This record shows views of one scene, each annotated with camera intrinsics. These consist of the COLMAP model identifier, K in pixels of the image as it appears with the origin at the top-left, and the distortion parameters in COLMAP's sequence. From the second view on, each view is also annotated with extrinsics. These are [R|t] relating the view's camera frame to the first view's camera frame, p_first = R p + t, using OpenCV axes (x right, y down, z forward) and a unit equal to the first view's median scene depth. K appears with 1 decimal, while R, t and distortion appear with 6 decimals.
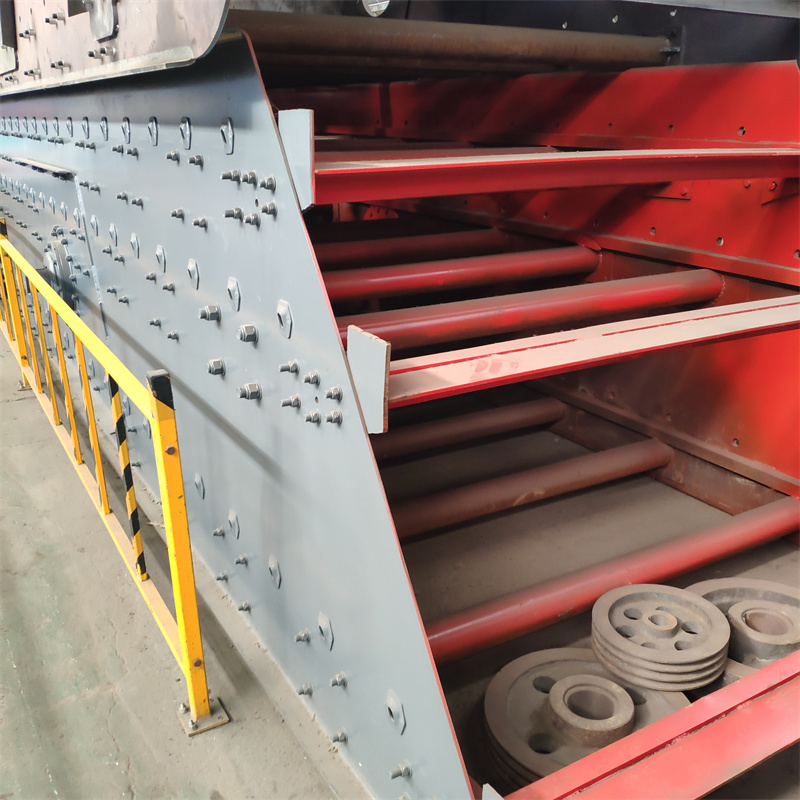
lens RADIAL K [[823.1, 0, 396.5], [0, 823.1, 421.6], [0, 0, 1]] dist [-0.050183, 0.000000]
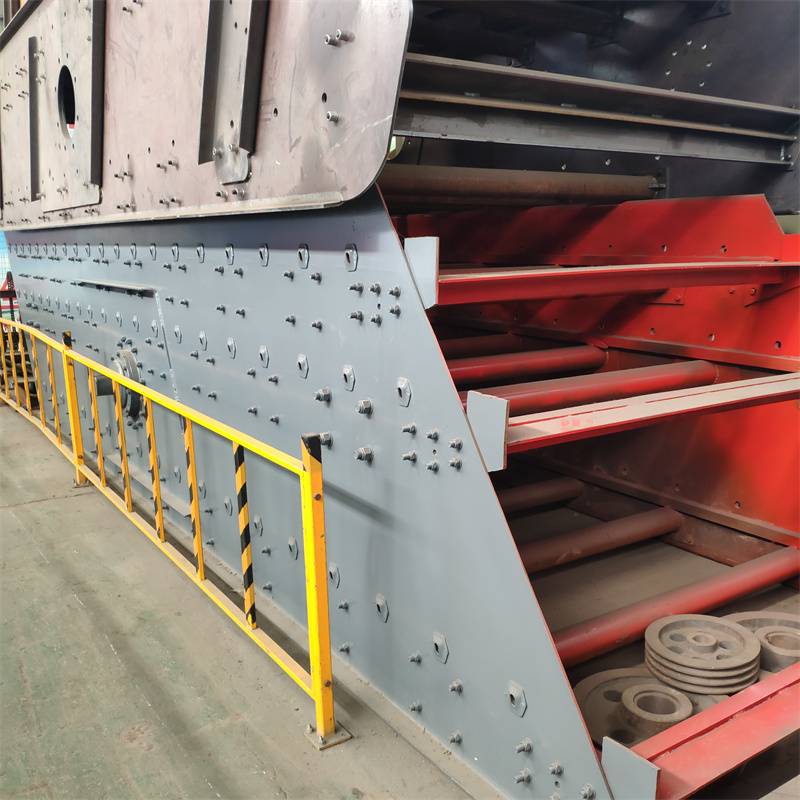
lens RADIAL K [[823.1, 0, 400.3], [0, 823.1, 402.4], [0, 0, 1]] dist [-0.050183, 0.000000]
pose [[0.998583, -0.020255, 0.049206, -0.156122], [0.028051, 0.986175, -0.163315, 0.074257], [-0.045217, 0.164464, 0.985346, -0.198904]]
